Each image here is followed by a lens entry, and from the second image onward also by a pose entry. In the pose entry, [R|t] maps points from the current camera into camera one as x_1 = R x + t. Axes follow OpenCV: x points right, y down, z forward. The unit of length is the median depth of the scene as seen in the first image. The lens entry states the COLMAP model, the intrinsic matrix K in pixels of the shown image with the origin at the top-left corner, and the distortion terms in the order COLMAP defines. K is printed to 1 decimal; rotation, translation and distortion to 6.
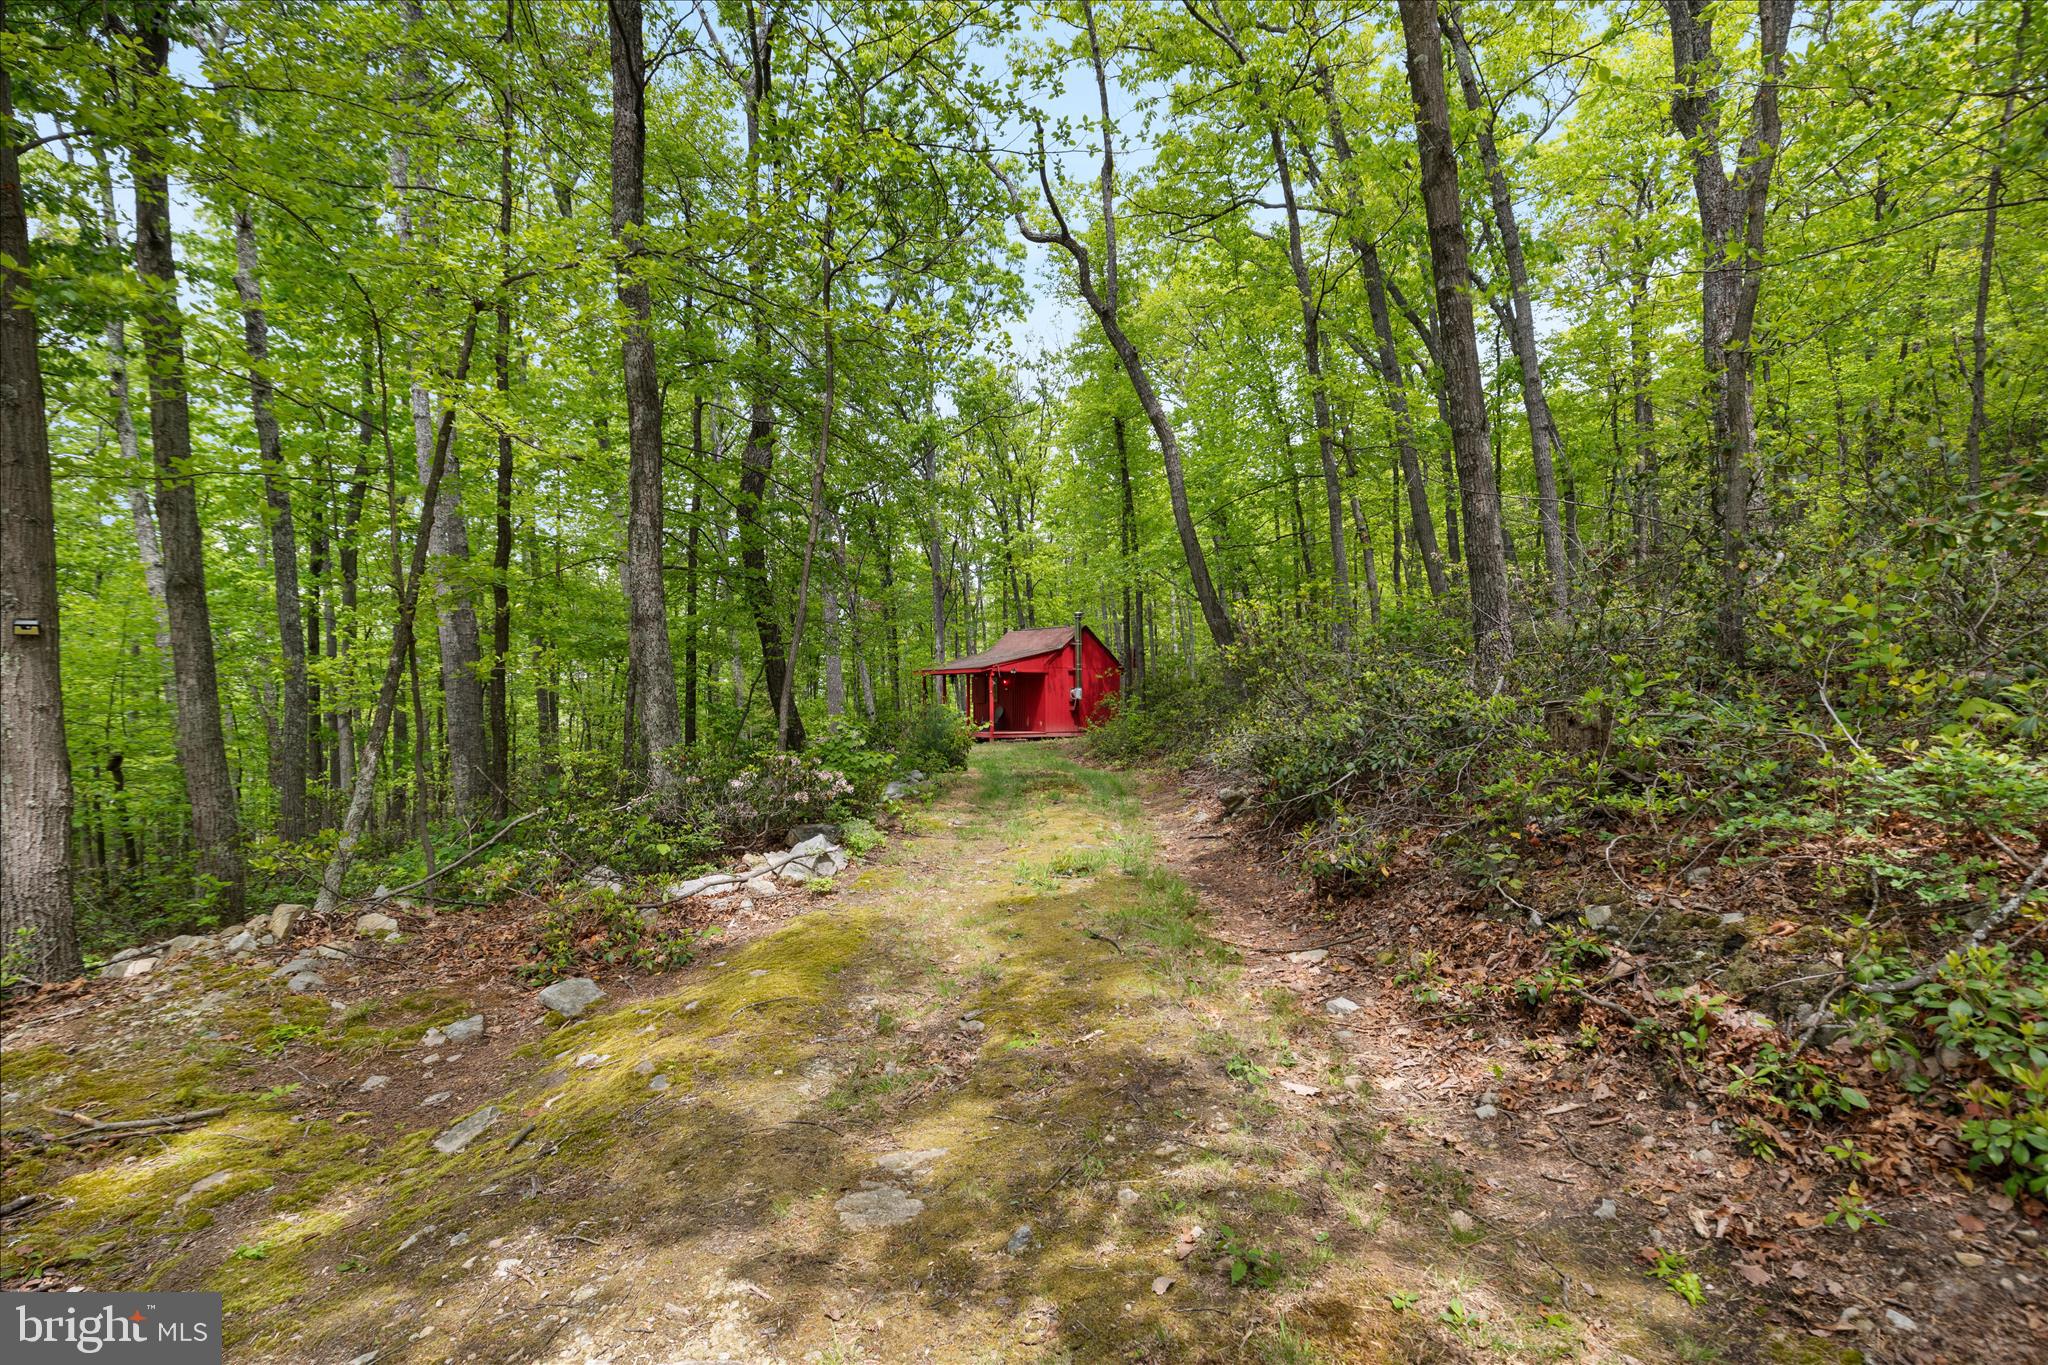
lens RADIAL K [[919.4, 0, 1024.4], [0, 919.4, 683.0], [0, 0, 1]] dist [0.000064, 0.000002]
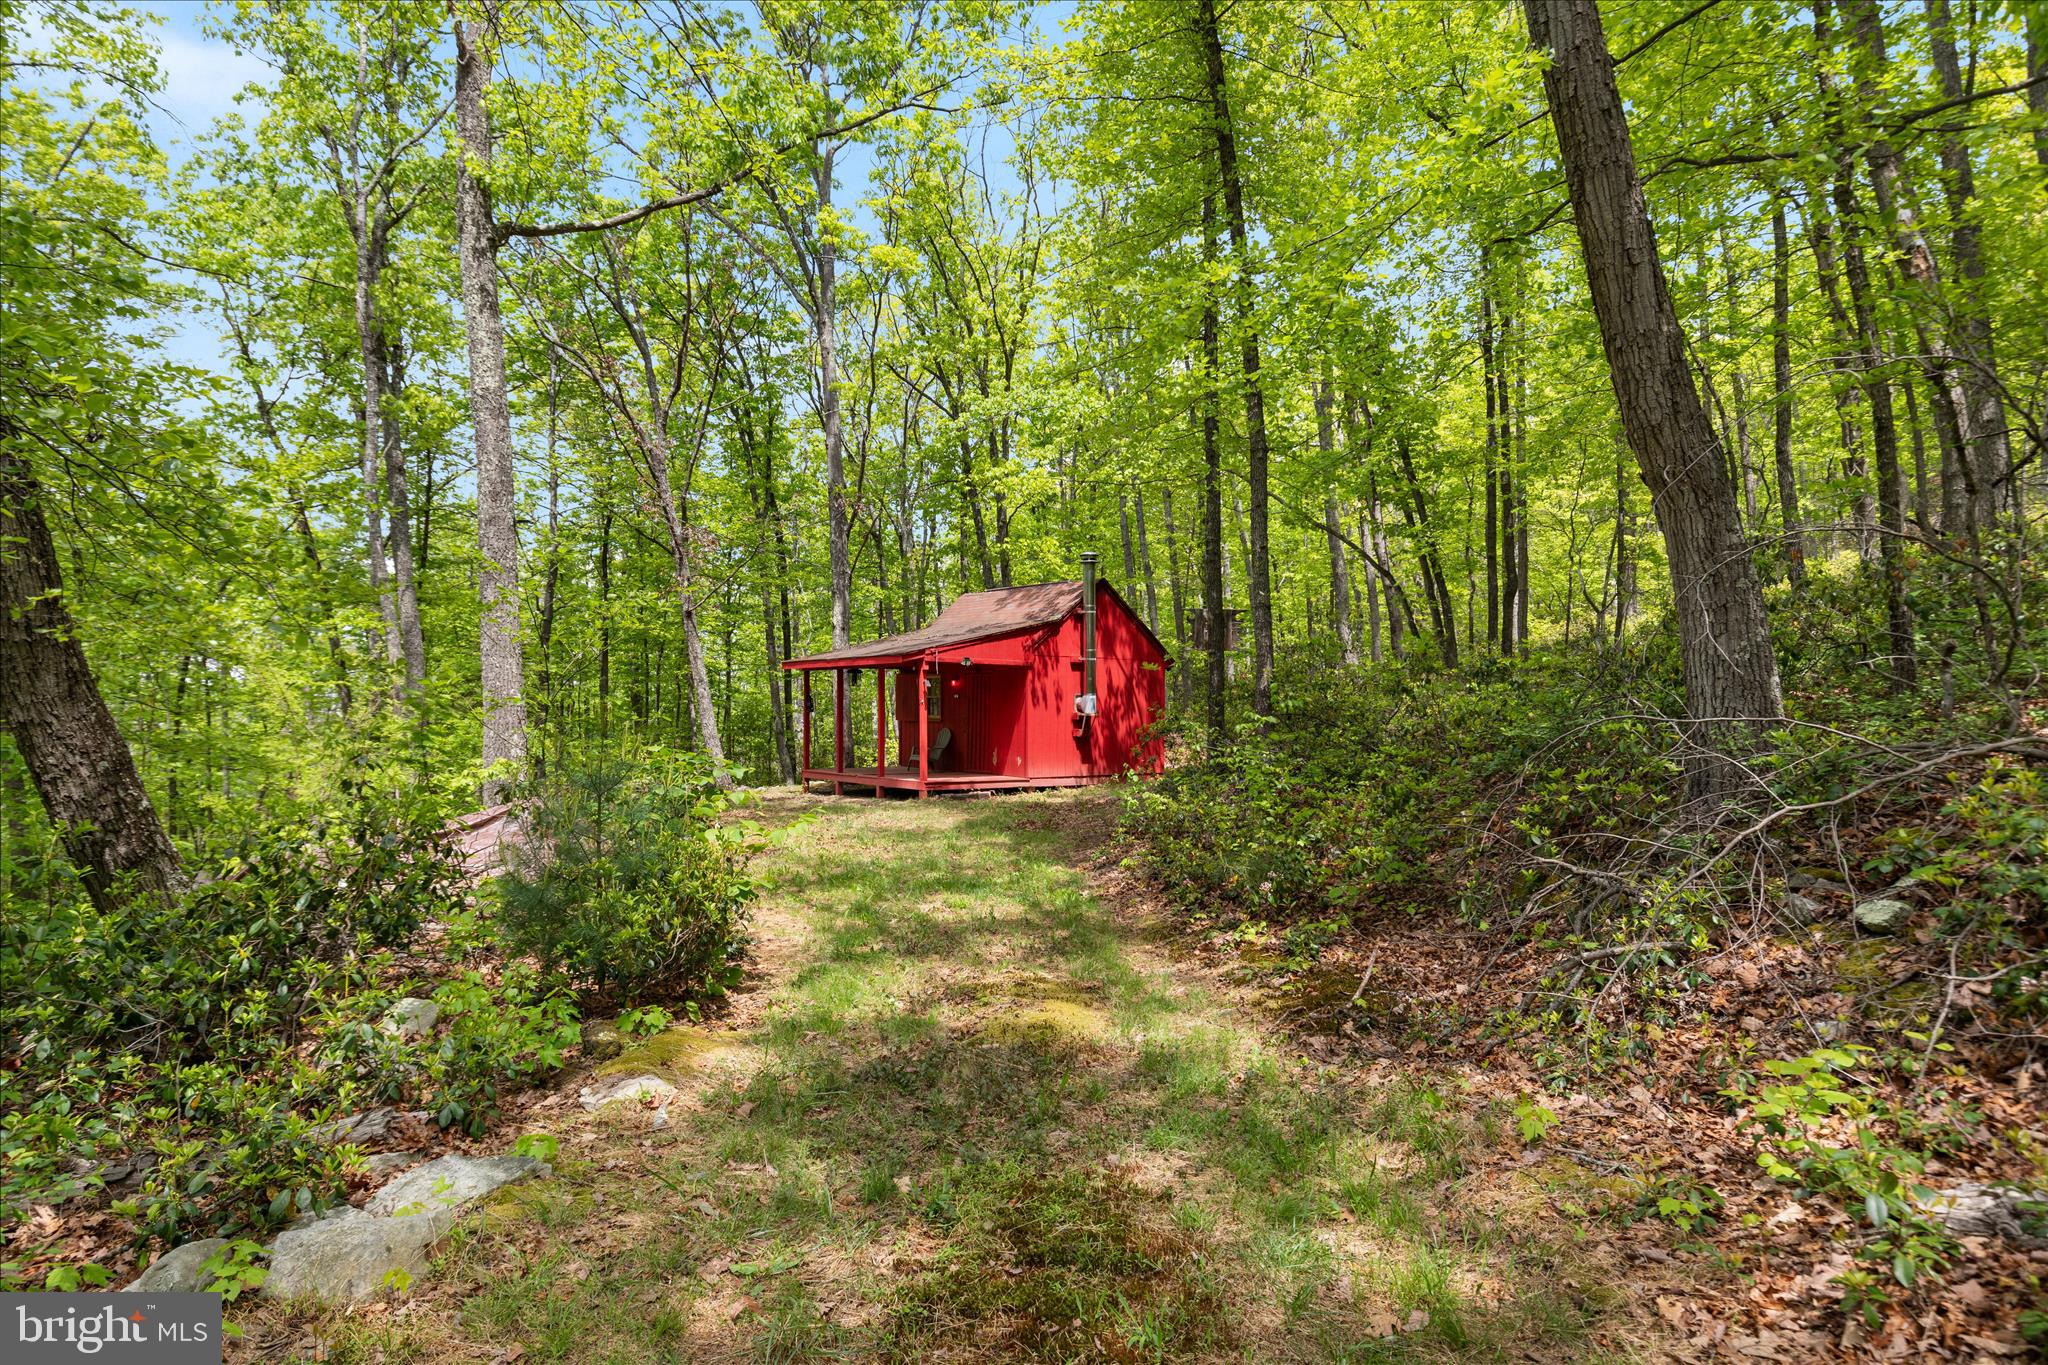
lens RADIAL K [[919.4, 0, 1023.7], [0, 919.4, 678.8], [0, 0, 1]] dist [0.000064, 0.000002]
pose [[0.999924, -0.000749, 0.012305, 0.014135], [0.000711, 0.999995, 0.003107, -0.004939], [-0.012307, -0.003098, 0.999919, 0.463932]]
